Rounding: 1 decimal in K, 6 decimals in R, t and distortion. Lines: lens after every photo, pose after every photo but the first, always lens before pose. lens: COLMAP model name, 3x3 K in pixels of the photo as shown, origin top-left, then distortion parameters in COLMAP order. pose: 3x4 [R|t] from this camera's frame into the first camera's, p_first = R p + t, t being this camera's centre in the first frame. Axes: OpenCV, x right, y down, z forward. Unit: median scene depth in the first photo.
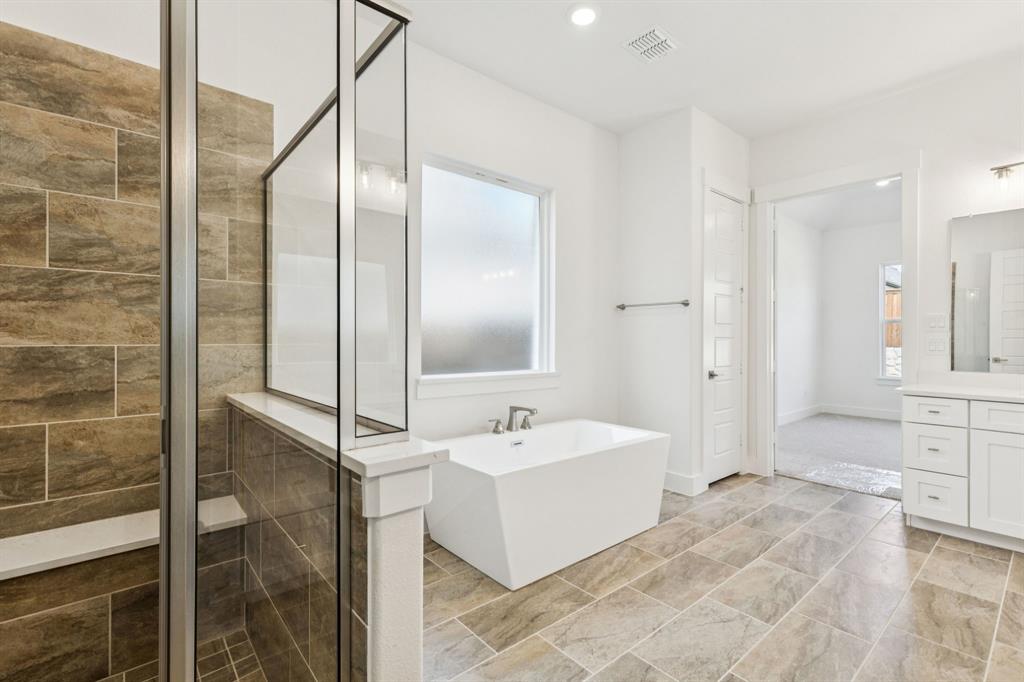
lens RADIAL K [[462.1, 0, 511.9], [0, 462.1, 337.8], [0, 0, 1]] dist [0.001383, 0.000256]
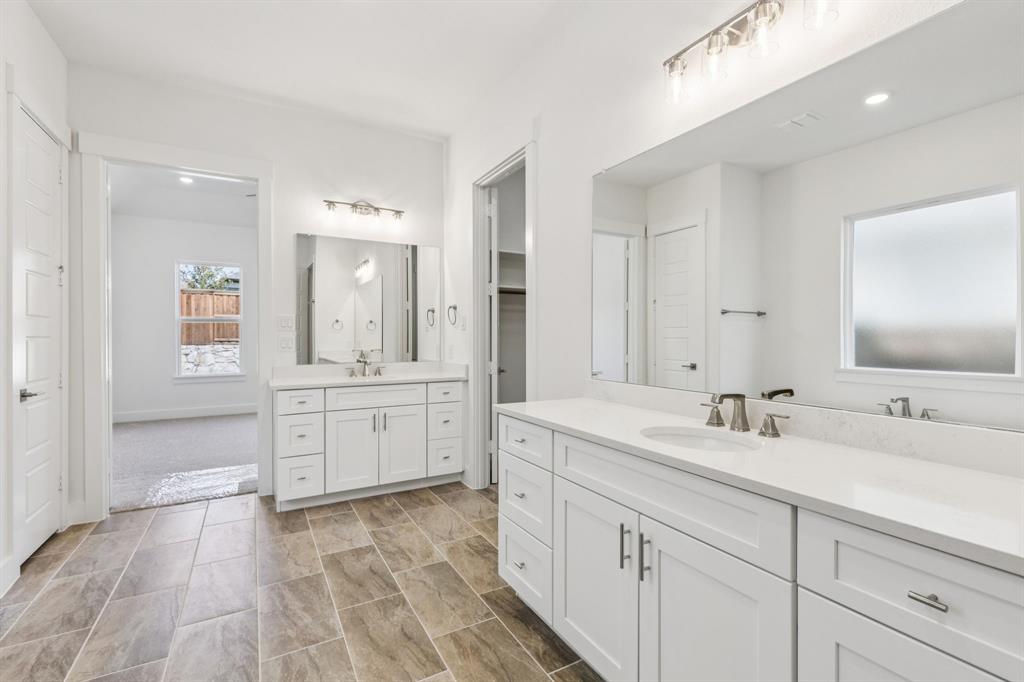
lens RADIAL K [[462.1, 0, 511.9], [0, 462.1, 337.8], [0, 0, 1]] dist [0.001383, 0.000256]
pose [[0.182016, -0.004566, 0.983285, -0.096661], [0.002132, 0.999989, 0.004249, -0.000189], [-0.983293, 0.001323, 0.182024, 0.287526]]
